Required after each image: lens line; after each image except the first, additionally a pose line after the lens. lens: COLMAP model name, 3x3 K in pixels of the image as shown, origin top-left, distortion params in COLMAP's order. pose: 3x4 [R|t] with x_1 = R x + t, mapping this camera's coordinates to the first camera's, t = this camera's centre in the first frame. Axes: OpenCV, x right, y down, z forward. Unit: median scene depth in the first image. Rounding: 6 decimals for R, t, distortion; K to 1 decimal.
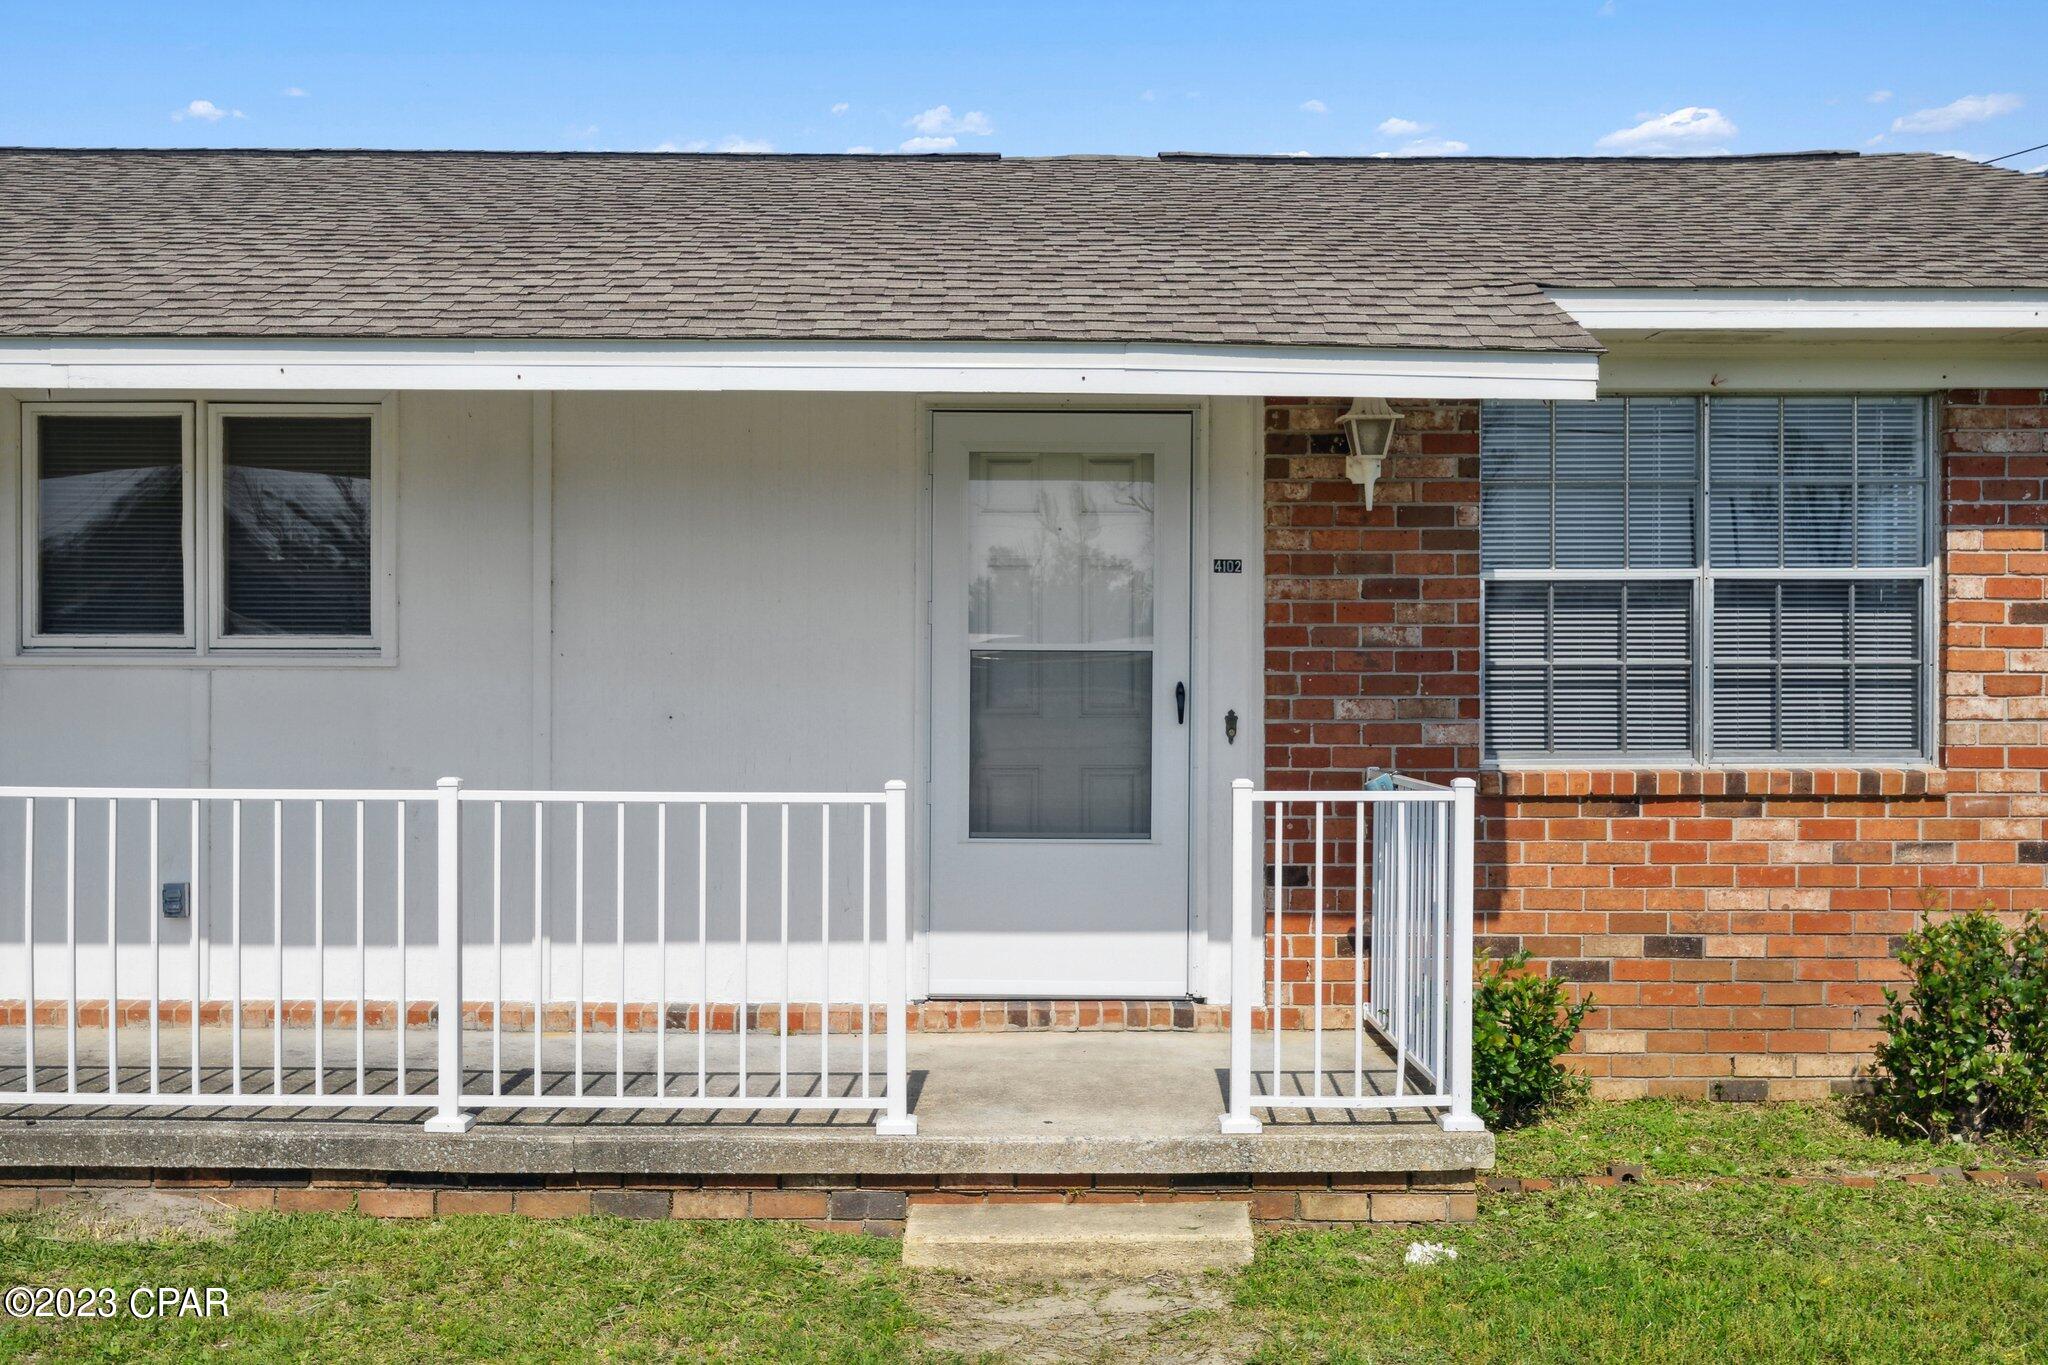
lens RADIAL K [[2135.7, 0, 1024.4], [0, 2135.7, 687.0], [0, 0, 1]] dist [0.015307, 0.000000]
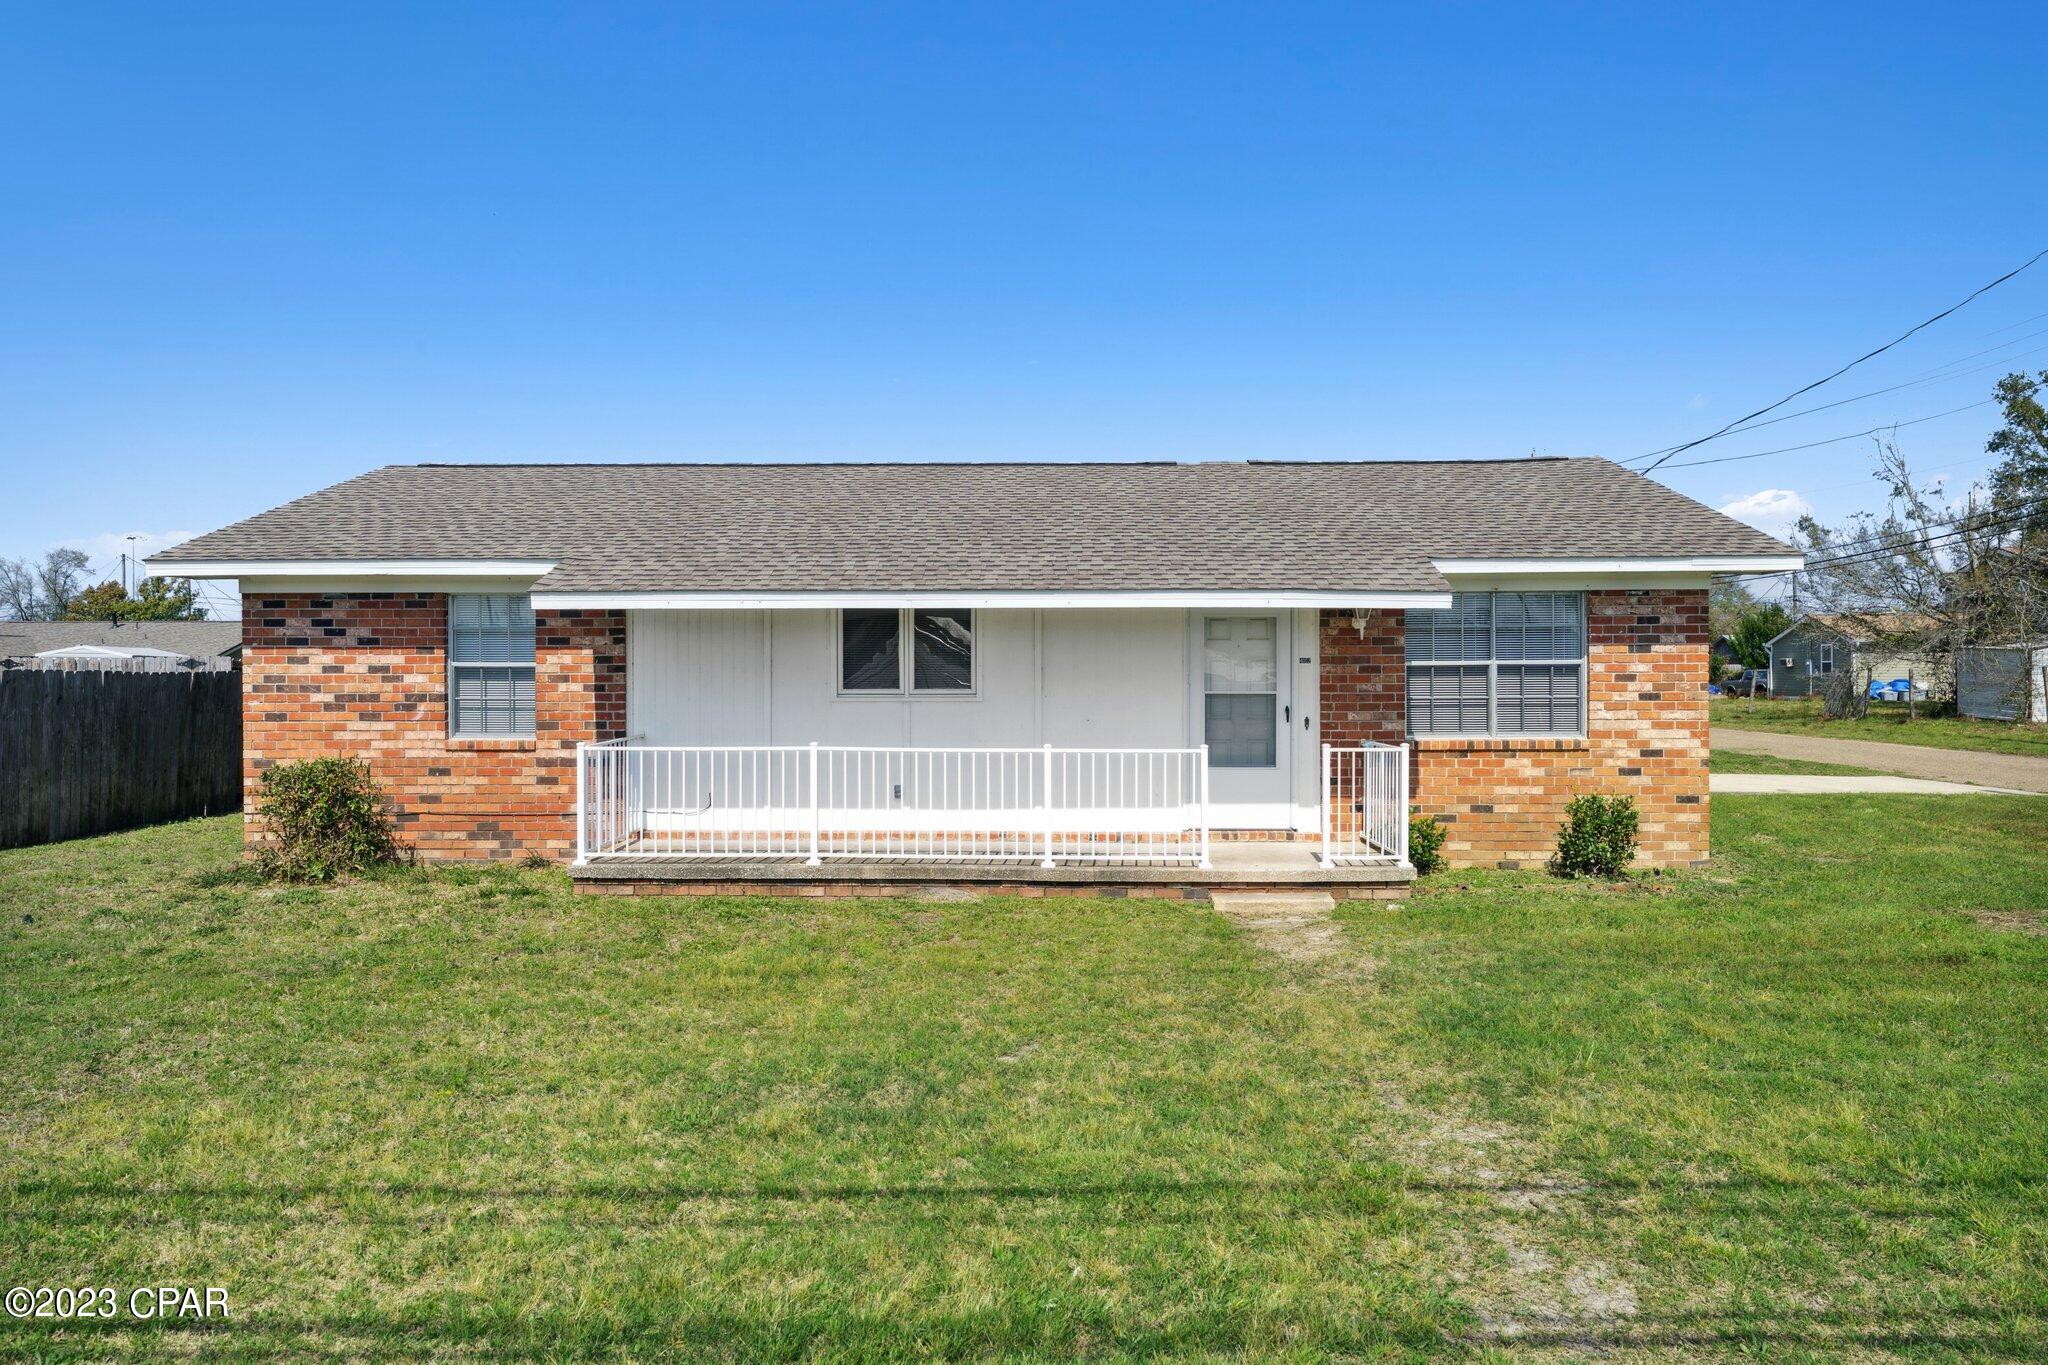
lens RADIAL K [[1389.0, 0, 1022.9], [0, 1389.0, 682.0], [0, 0, 1]] dist [0.009694, 0.004951]
pose [[0.999514, -0.004146, -0.030894, -0.194113], [0.004144, 0.999991, -0.000109, -0.032602], [0.030894, -0.000019, 0.999523, -0.683499]]
